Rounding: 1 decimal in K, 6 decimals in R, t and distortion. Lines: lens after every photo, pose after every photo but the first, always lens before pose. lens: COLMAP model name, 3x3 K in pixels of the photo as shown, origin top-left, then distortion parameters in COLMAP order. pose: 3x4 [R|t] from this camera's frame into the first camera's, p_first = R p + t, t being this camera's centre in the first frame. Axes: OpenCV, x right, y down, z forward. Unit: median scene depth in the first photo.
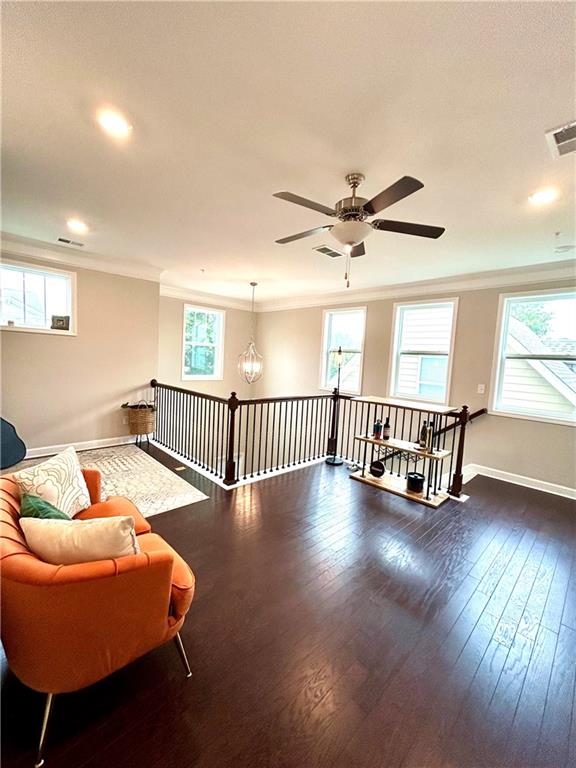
lens RADIAL K [[312.5, 0, 289.7], [0, 312.5, 382.2], [0, 0, 1]] dist [-0.004475, 0.000178]
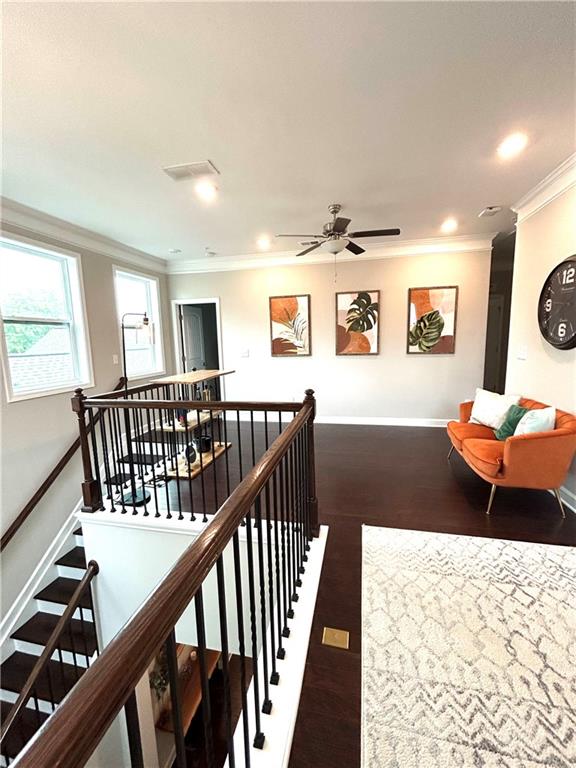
lens RADIAL K [[312.5, 0, 288.6], [0, 312.5, 384.1], [0, 0, 1]] dist [-0.004475, 0.000178]
pose [[-0.548040, -0.159795, 0.821047, -0.523951], [0.060821, 0.971371, 0.229649, -0.097895], [-0.834238, 0.175794, -0.522631, 1.079686]]
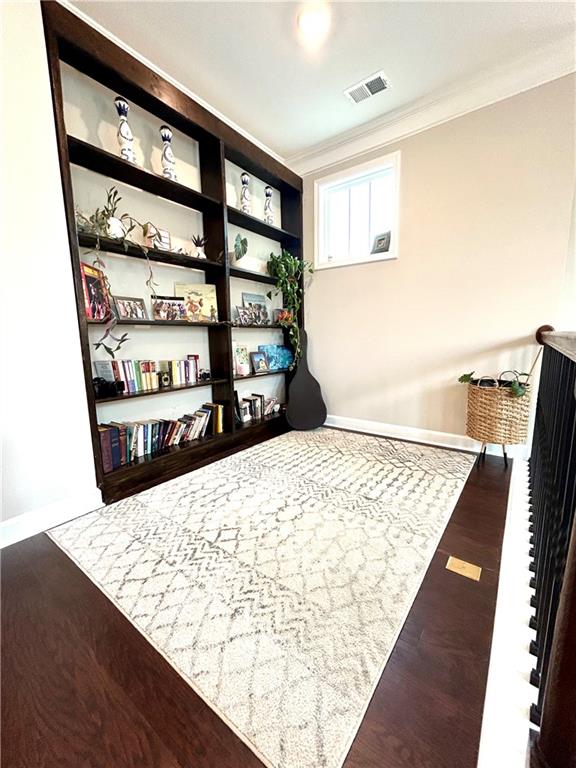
lens RADIAL K [[312.5, 0, 288.8], [0, 312.5, 381.8], [0, 0, 1]] dist [-0.004475, 0.000178]
pose [[0.151391, 0.098494, -0.983555, -0.068562], [-0.053418, 0.994385, 0.091356, 0.055975], [0.987029, 0.038709, 0.155803, 0.690485]]
